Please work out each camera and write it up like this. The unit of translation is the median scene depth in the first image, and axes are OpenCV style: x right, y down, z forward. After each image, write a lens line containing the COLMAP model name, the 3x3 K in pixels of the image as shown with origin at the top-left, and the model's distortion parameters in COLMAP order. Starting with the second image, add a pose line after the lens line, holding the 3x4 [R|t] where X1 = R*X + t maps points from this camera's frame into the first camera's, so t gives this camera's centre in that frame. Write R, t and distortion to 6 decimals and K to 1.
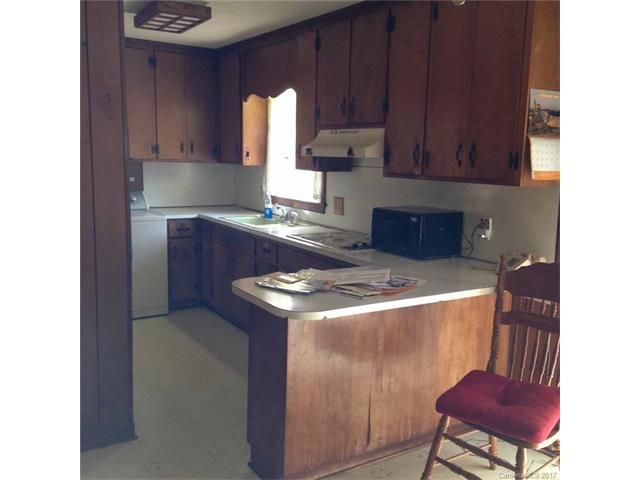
lens RADIAL K [[576.4, 0, 320.0], [0, 576.4, 240.0], [0, 0, 1]] dist [0.152374, -0.007872]
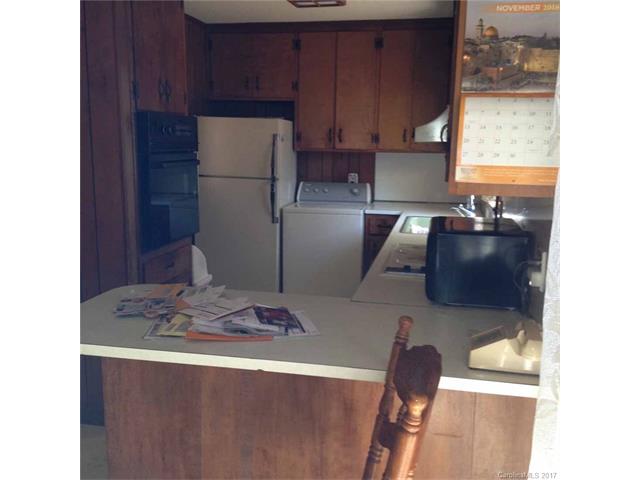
lens RADIAL K [[576.4, 0, 320.0], [0, 576.4, 240.0], [0, 0, 1]] dist [0.152374, -0.007872]
pose [[0.718411, 0.110713, -0.686752, 0.606413], [-0.104117, 0.993246, 0.051207, -0.064042], [0.687783, 0.034715, 0.725086, 0.539437]]
